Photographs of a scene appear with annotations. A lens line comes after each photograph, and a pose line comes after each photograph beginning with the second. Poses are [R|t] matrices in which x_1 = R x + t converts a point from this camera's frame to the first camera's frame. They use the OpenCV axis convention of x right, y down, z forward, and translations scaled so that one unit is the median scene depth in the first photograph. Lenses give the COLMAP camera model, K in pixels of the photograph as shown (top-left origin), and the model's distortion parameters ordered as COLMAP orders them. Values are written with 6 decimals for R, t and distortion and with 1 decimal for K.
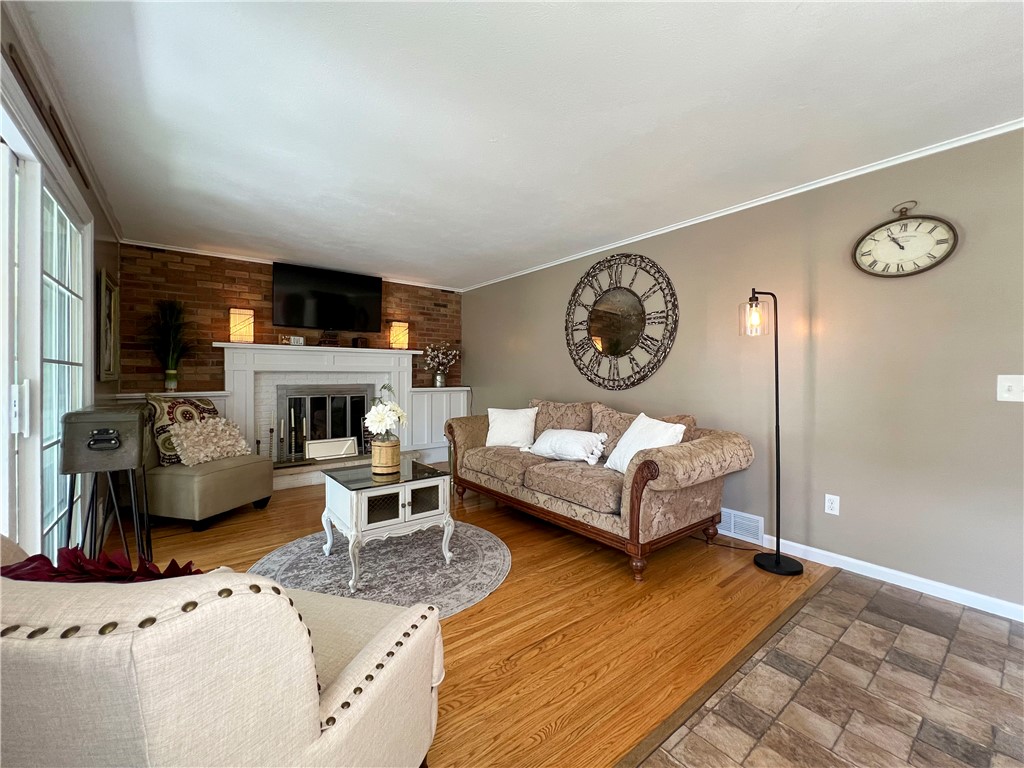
lens RADIAL K [[420.8, 0, 512.1], [0, 420.8, 375.8], [0, 0, 1]] dist [-0.001557, 0.001668]
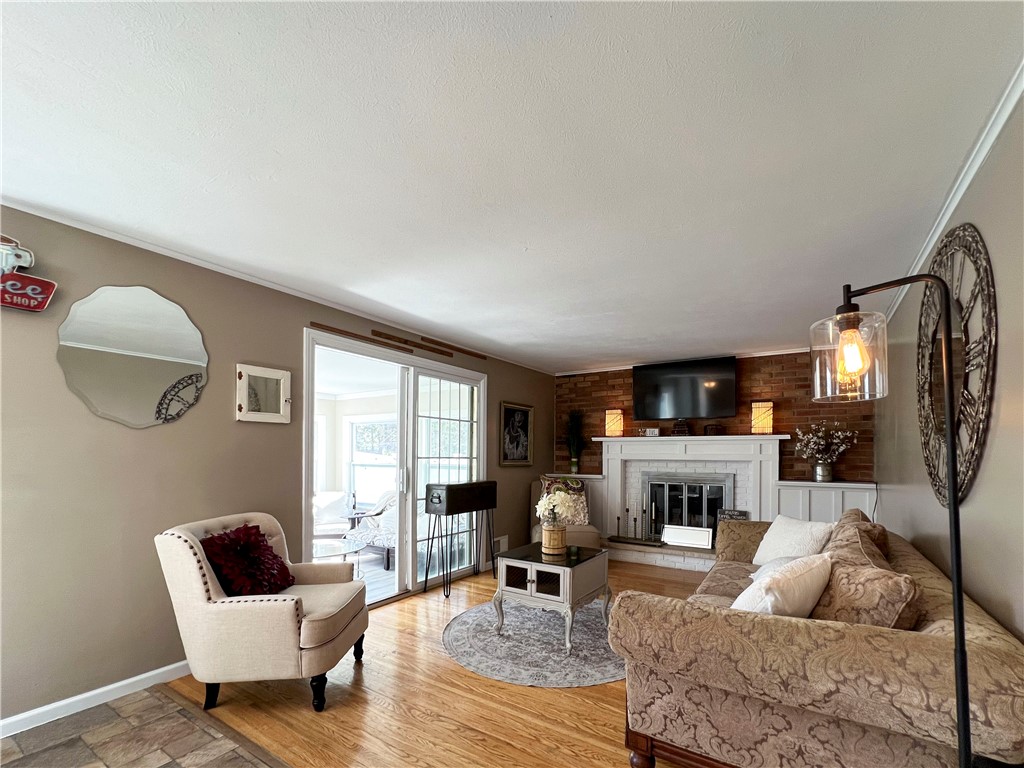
lens RADIAL K [[443.4, 0, 536.2], [0, 443.4, 449.8], [0, 0, 1]] dist [-0.011713, -0.000361]
pose [[0.348536, -0.008902, -0.937253, 0.500579], [-0.005618, 0.999917, -0.011586, -0.023021], [0.937279, 0.009304, 0.348457, 0.325790]]
